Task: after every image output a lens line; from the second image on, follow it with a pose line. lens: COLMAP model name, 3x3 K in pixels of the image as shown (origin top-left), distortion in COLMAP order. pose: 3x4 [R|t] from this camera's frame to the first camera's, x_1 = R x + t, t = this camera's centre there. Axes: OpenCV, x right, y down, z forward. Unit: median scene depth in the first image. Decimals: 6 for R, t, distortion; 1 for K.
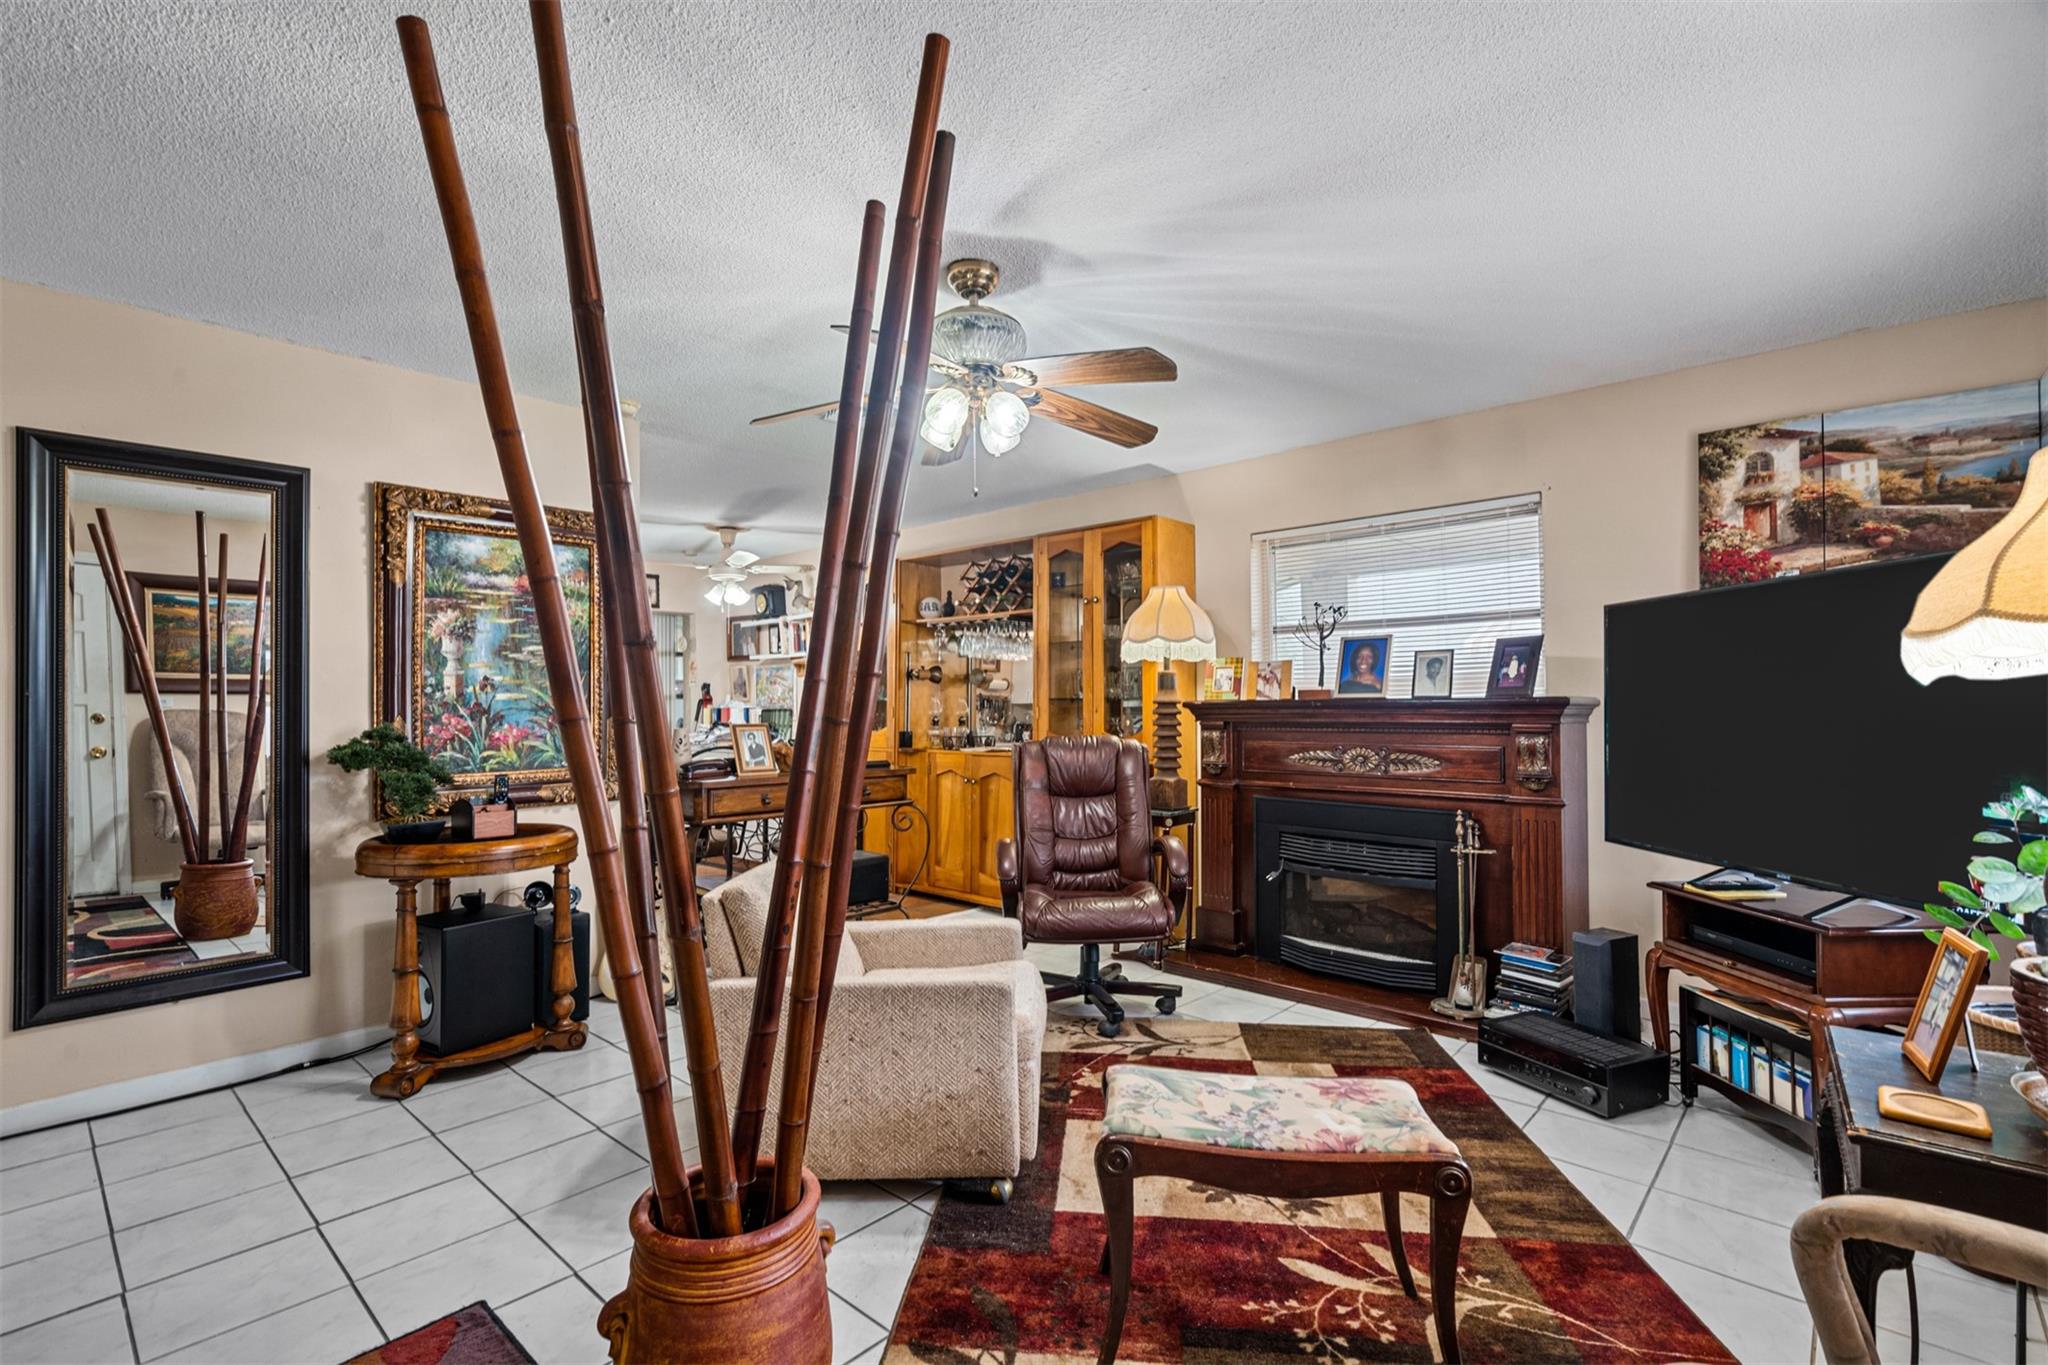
lens RADIAL K [[939.2, 0, 1023.3], [0, 939.2, 697.6], [0, 0, 1]] dist [-0.001626, 0.000162]
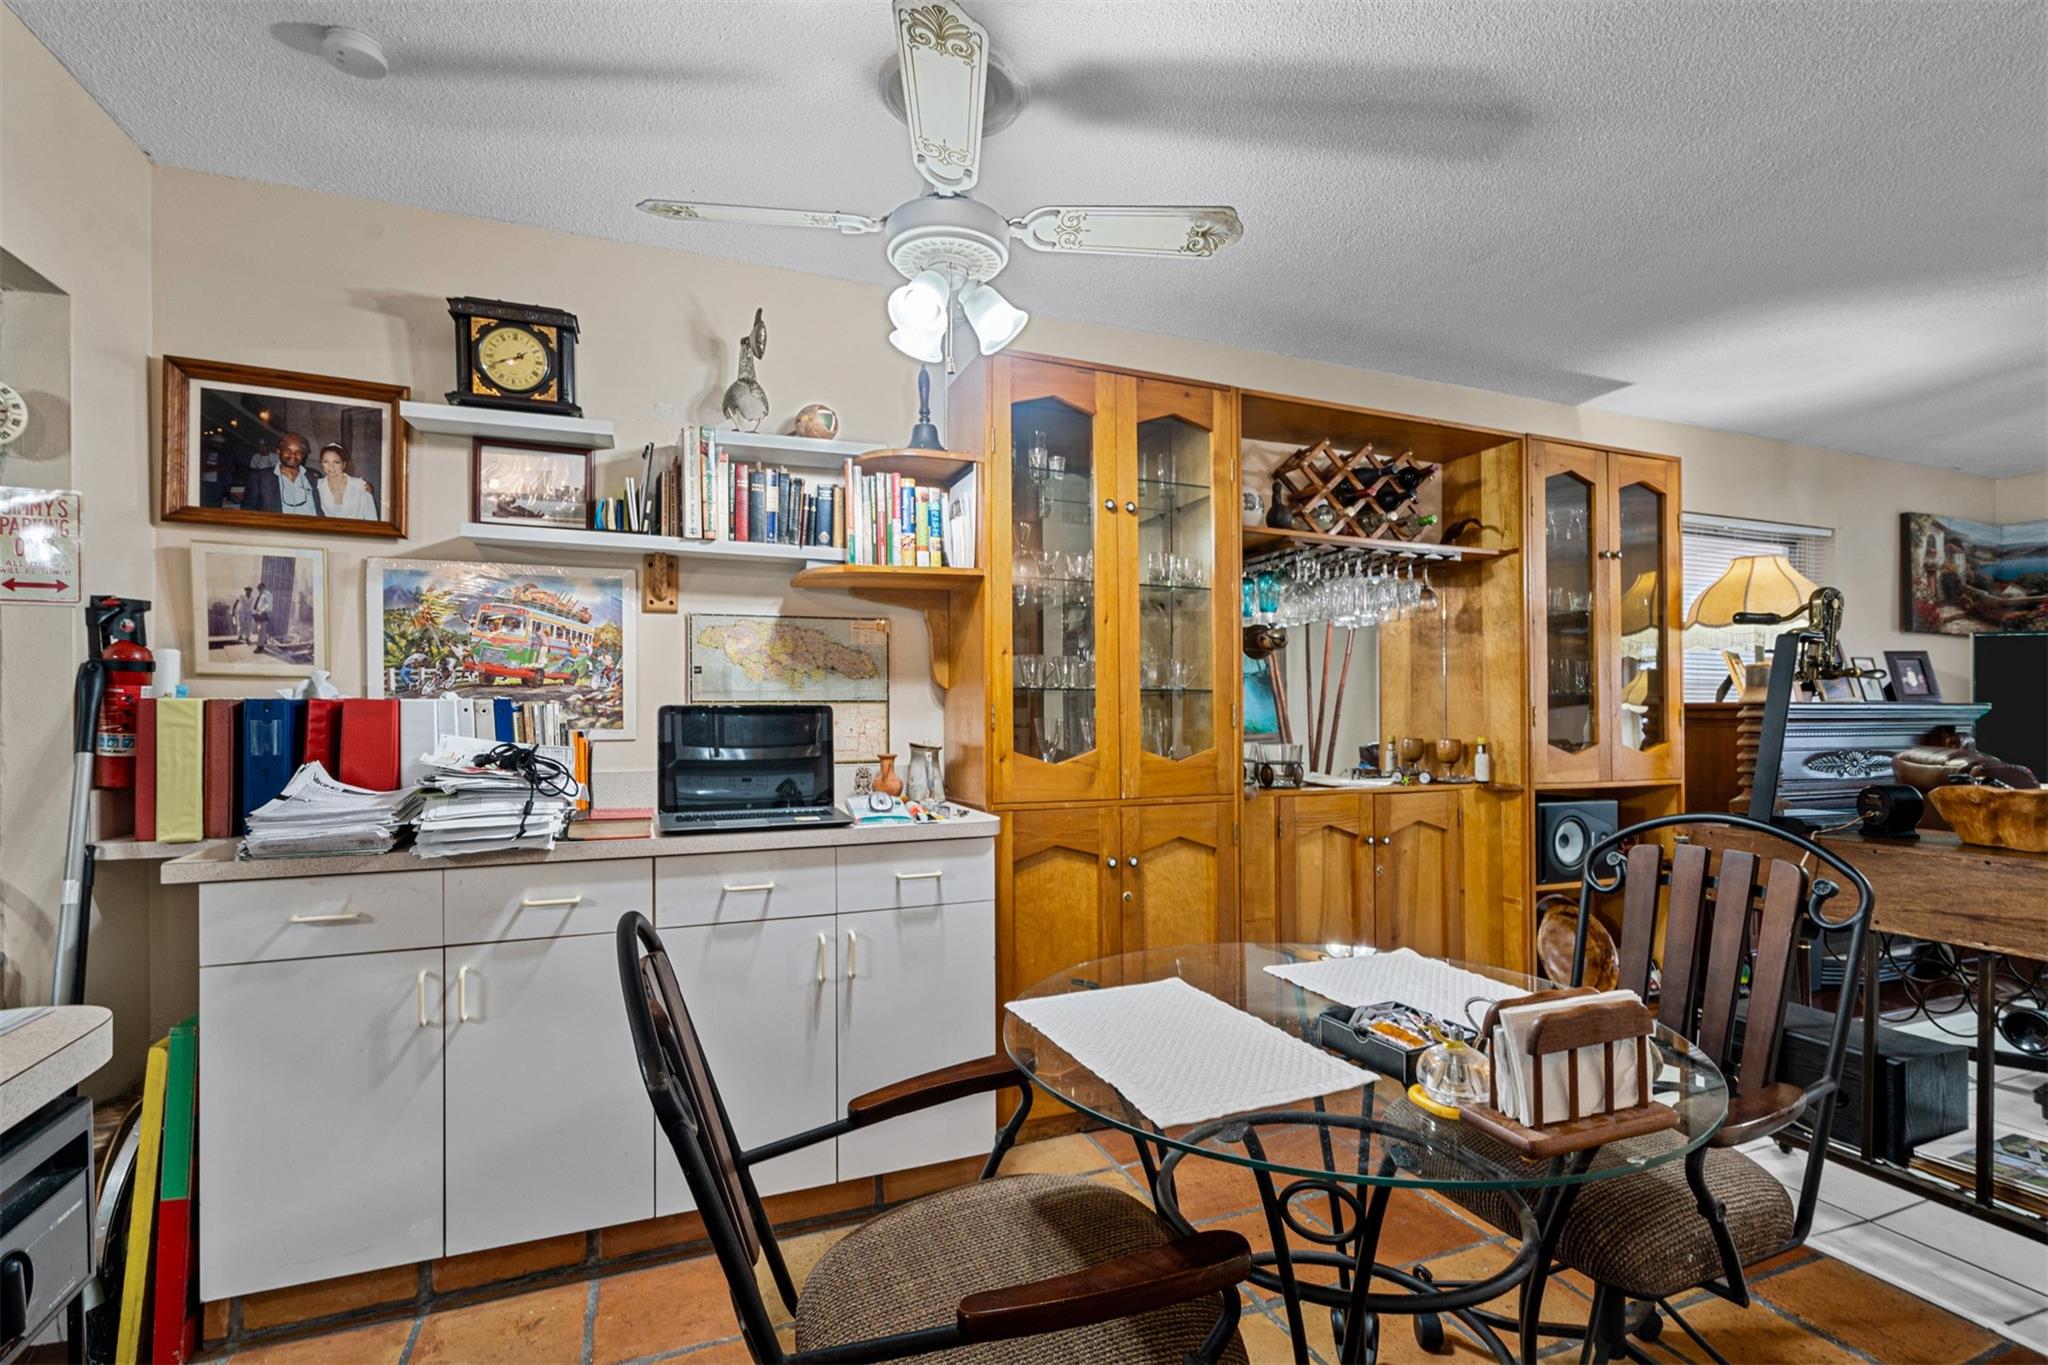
lens RADIAL K [[950.7, 0, 1025.1], [0, 950.7, 713.4], [0, 0, 1]] dist [-0.002186, -0.000326]
pose [[0.424286, 0.005893, 0.905509, -1.091754], [-0.012102, 0.999926, -0.000838, 0.029230], [-0.905447, -0.010603, 0.424326, 1.604610]]
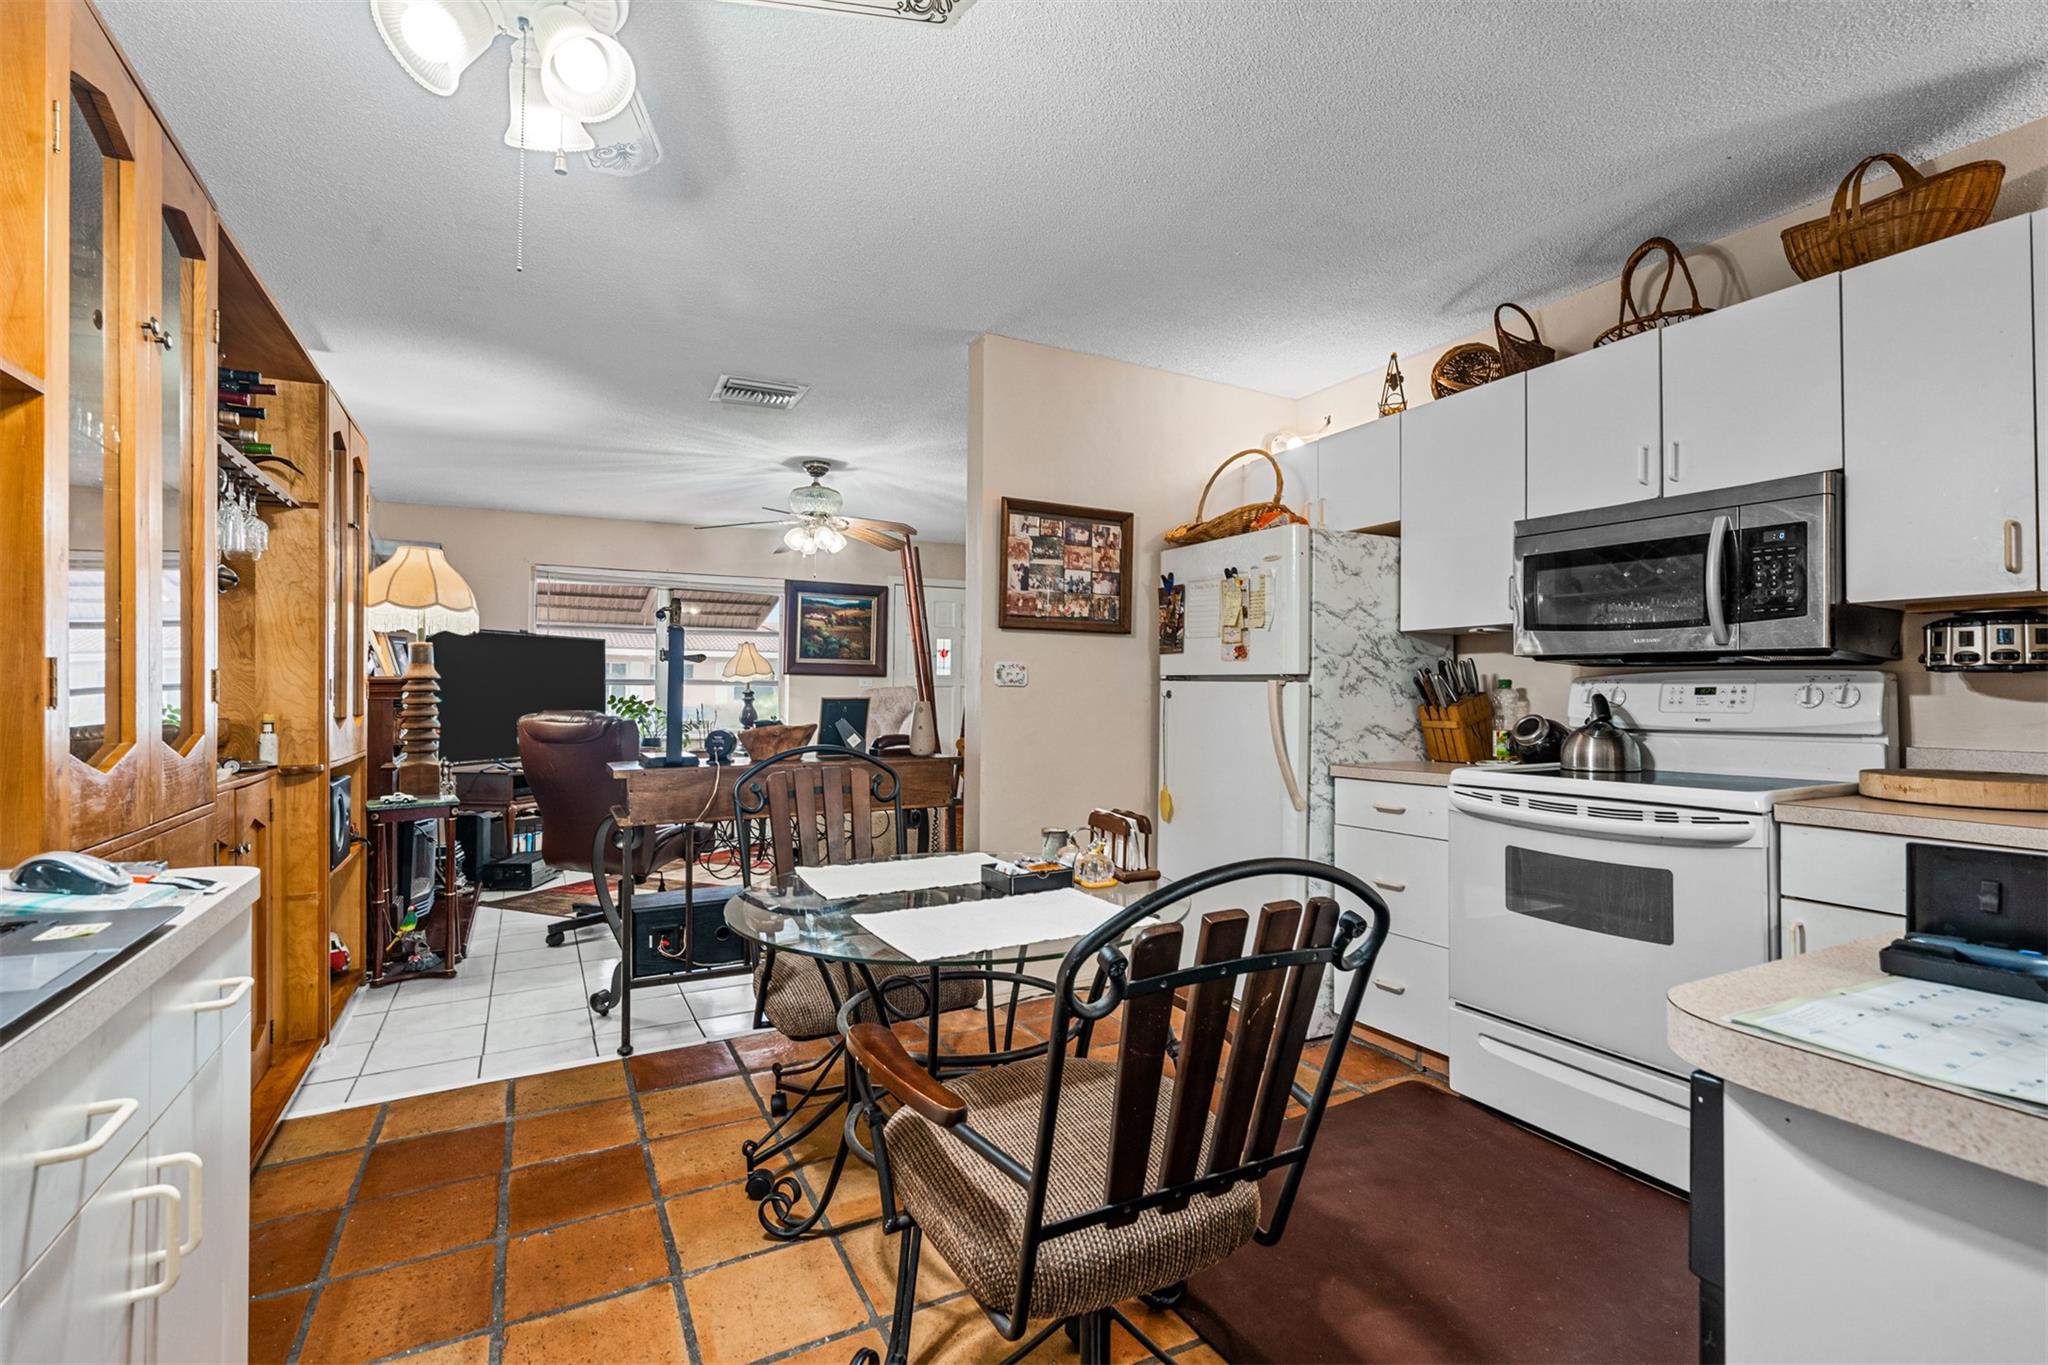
lens RADIAL K [[915.8, 0, 1010.1], [0, 915.8, 670.6], [0, 0, 1]] dist [0.001966, 0.000121]
pose [[-0.941556, 0.017326, 0.336411, -0.886230], [0.006973, 0.999465, -0.031961, 0.040199], [-0.336784, -0.027747, -0.941173, 2.160796]]
